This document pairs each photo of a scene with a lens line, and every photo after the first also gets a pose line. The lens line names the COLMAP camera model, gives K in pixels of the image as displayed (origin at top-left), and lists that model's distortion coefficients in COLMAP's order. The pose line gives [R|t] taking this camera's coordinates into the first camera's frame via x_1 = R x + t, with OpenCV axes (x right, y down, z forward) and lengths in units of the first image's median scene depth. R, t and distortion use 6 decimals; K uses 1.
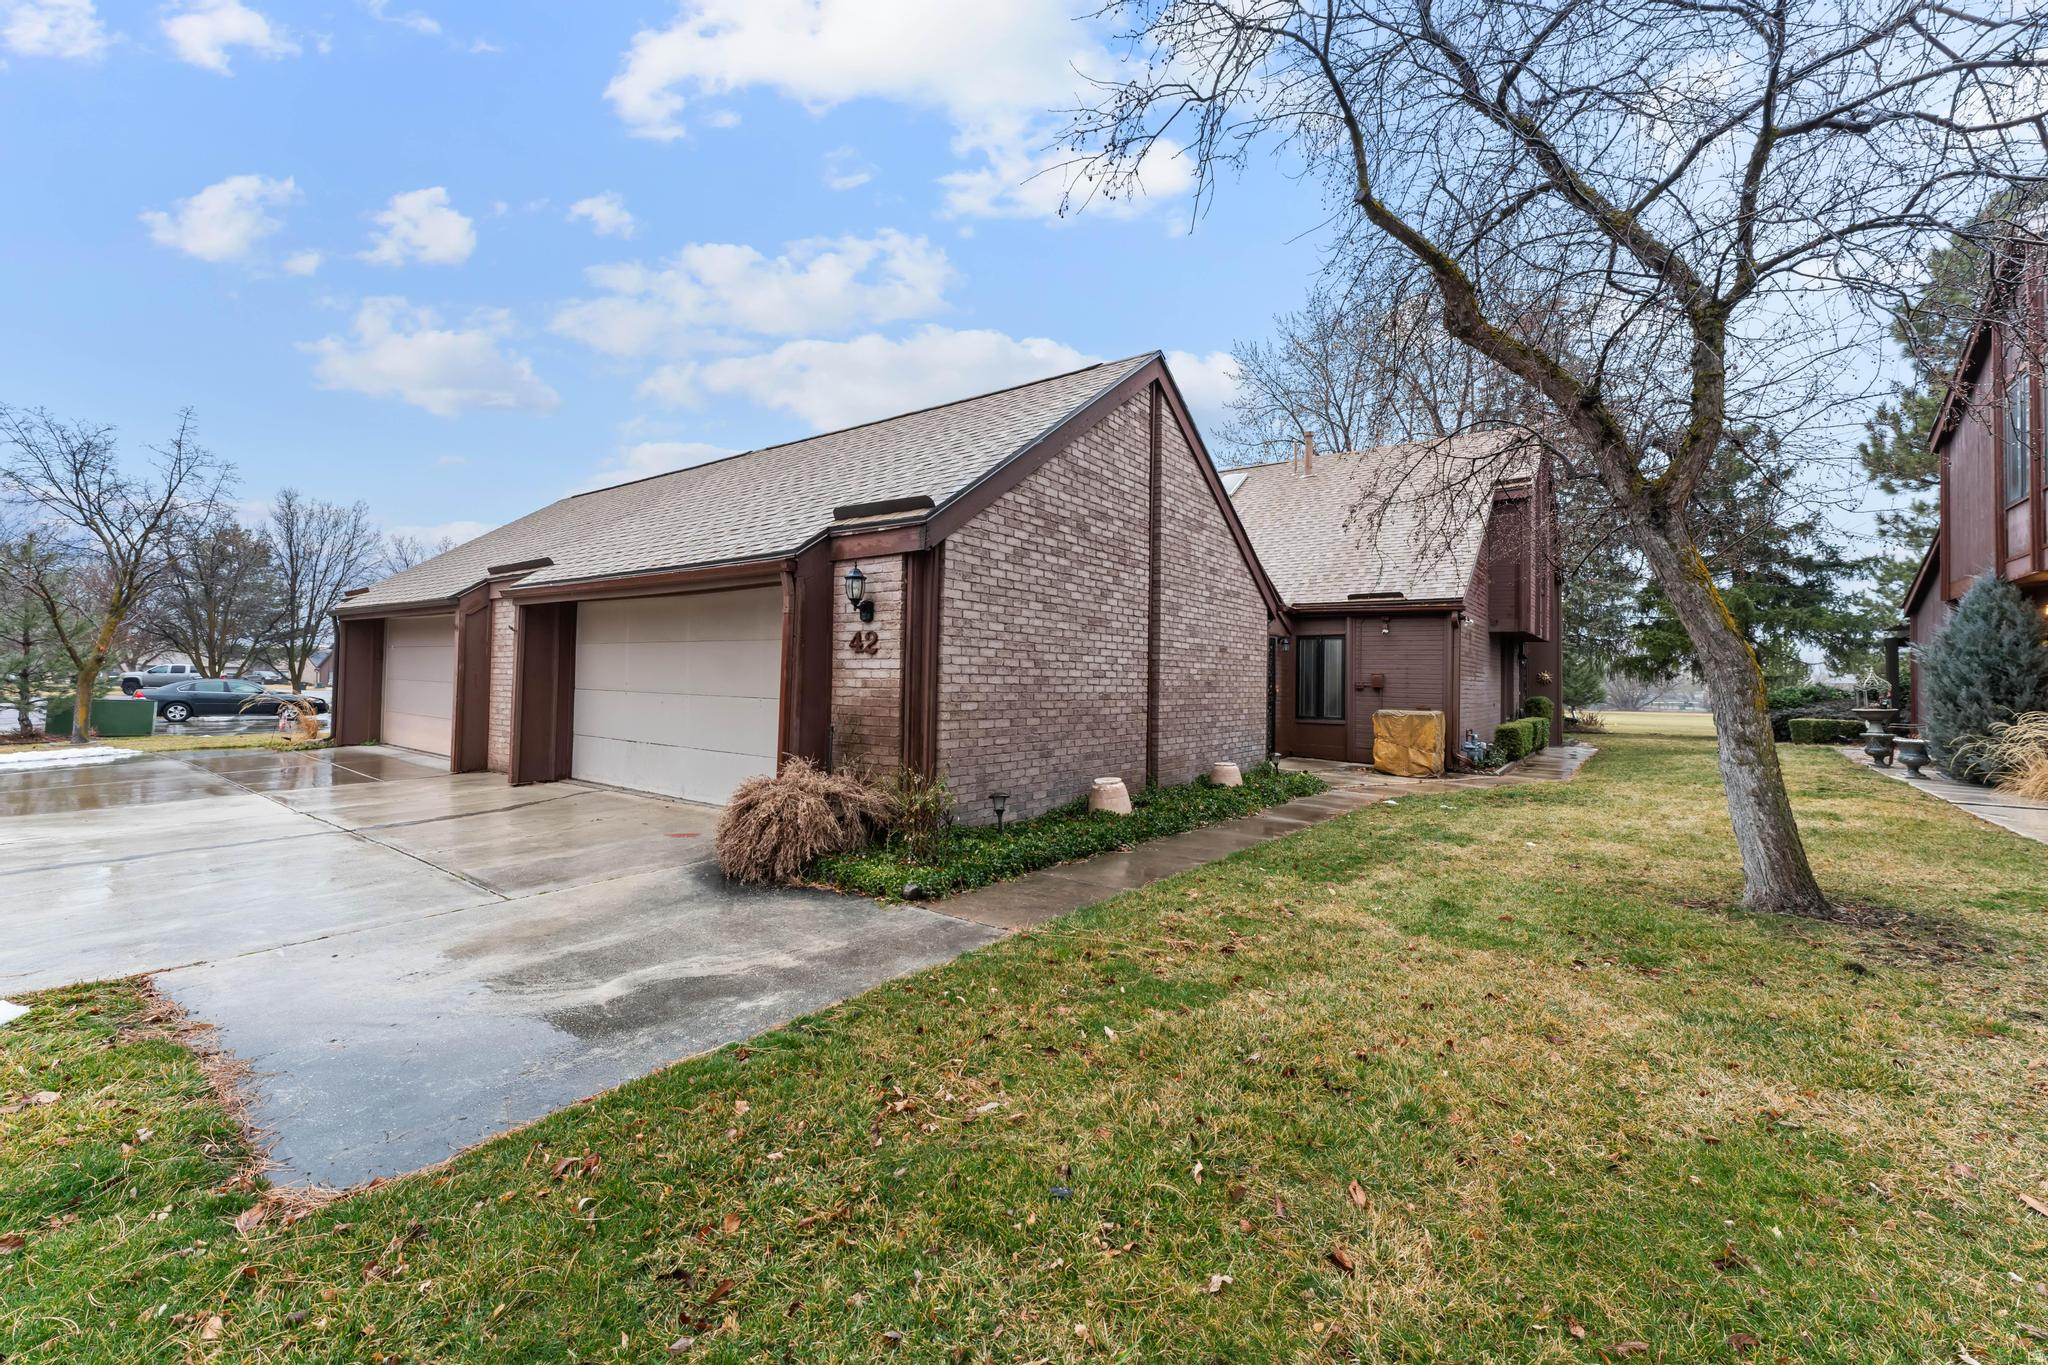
lens RADIAL K [[819.8, 0, 1025.4], [0, 819.8, 663.5], [0, 0, 1]] dist [-0.003114, -0.000234]
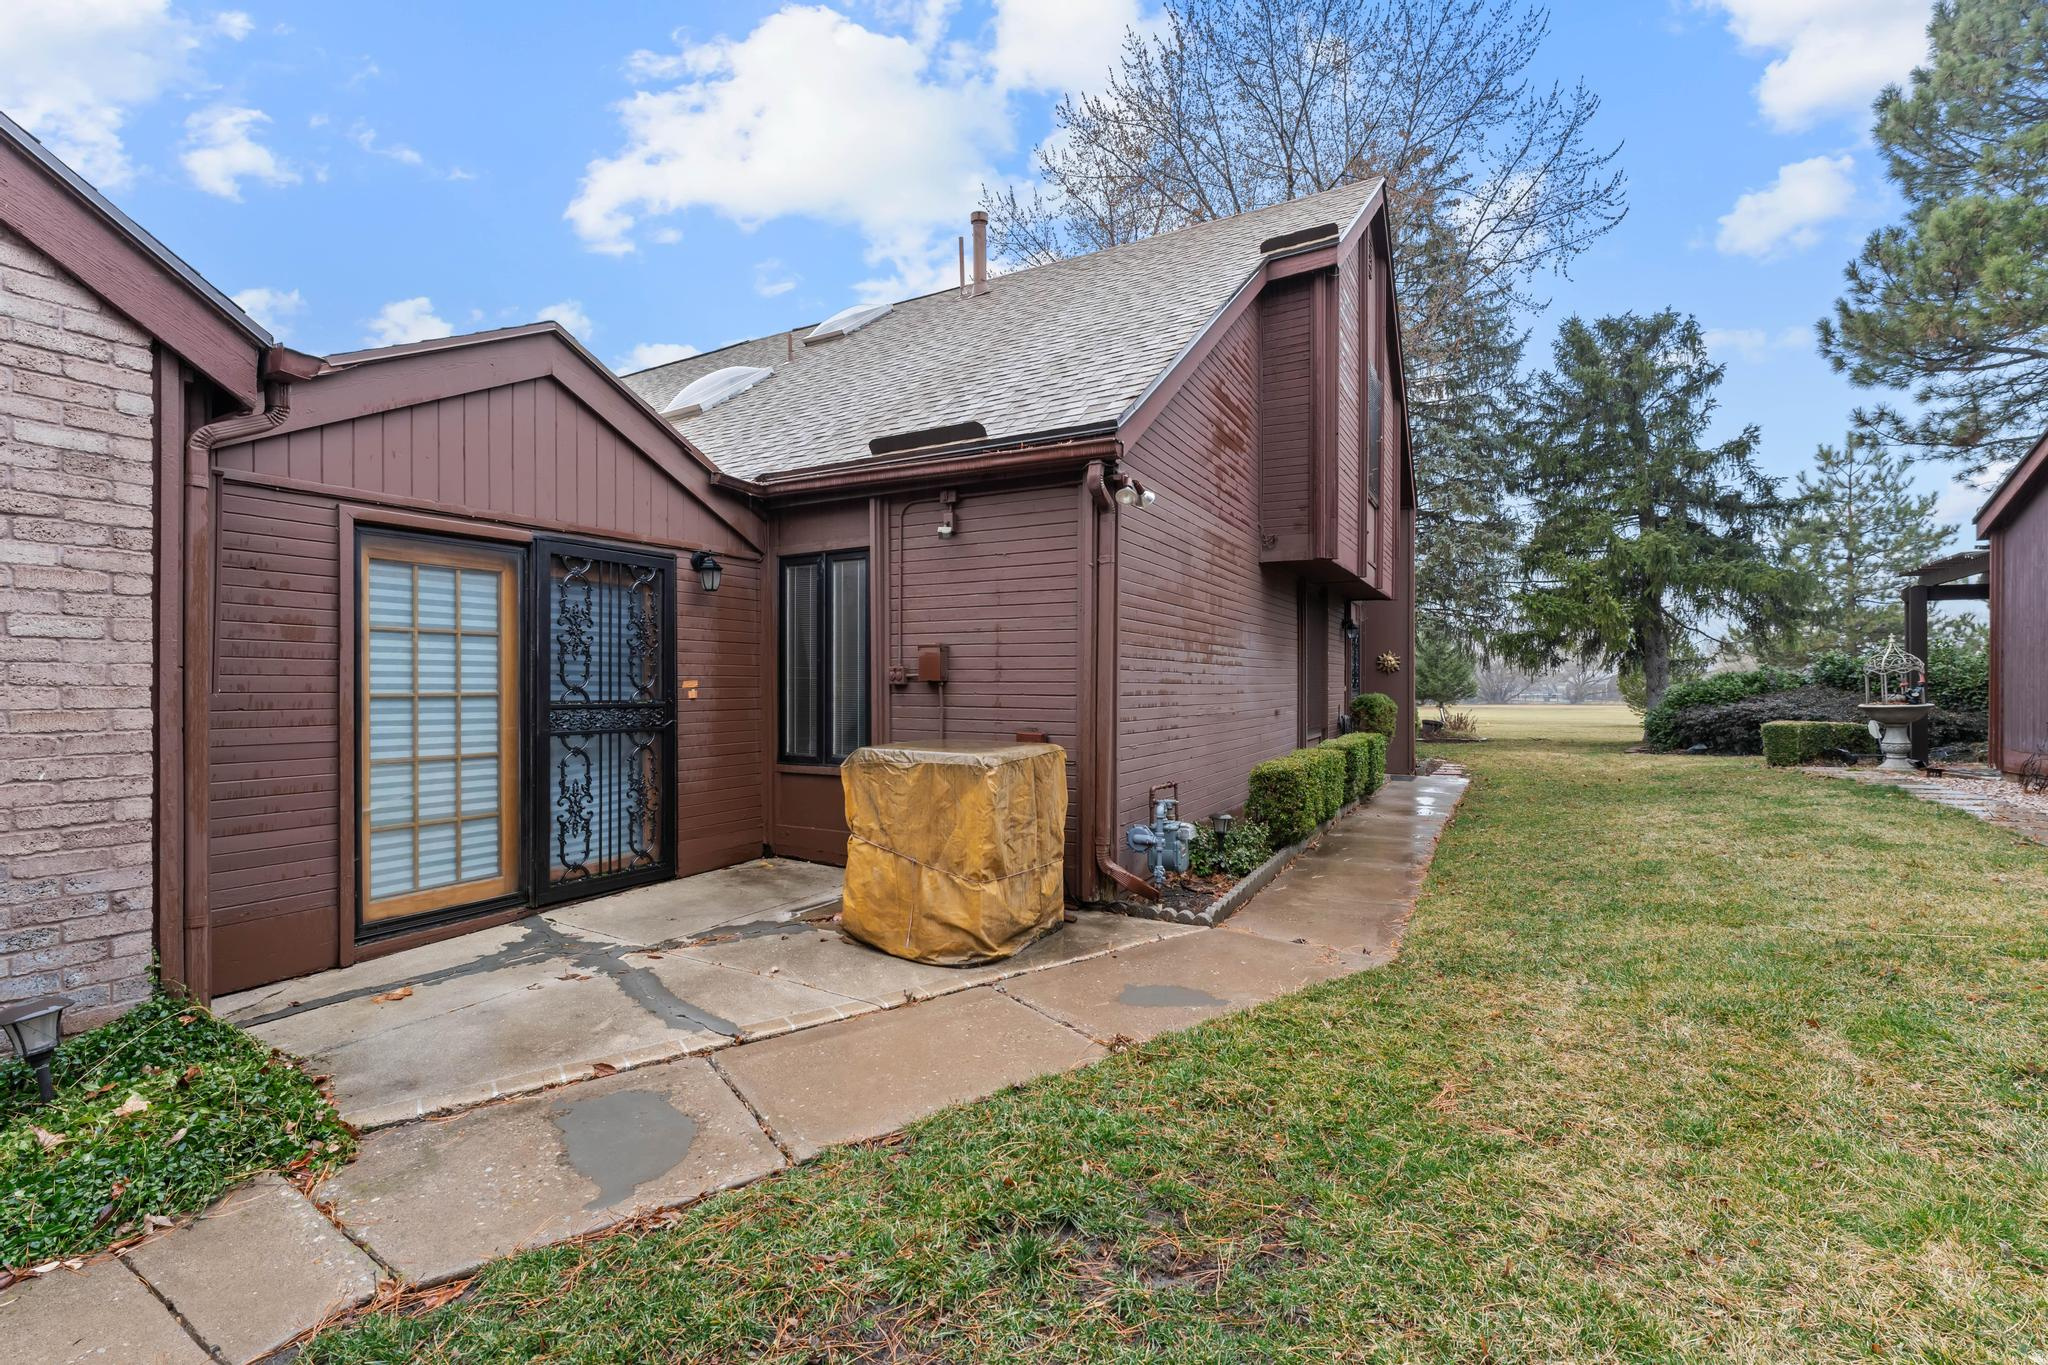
lens RADIAL K [[865.3, 0, 1019.7], [0, 865.3, 687.6], [0, 0, 1]] dist [0.003888, -0.000034]
pose [[0.990976, -0.018445, 0.132767, 0.267794], [0.014901, 0.999507, 0.027639, 0.014251], [-0.133212, -0.025411, 0.990762, 0.384912]]
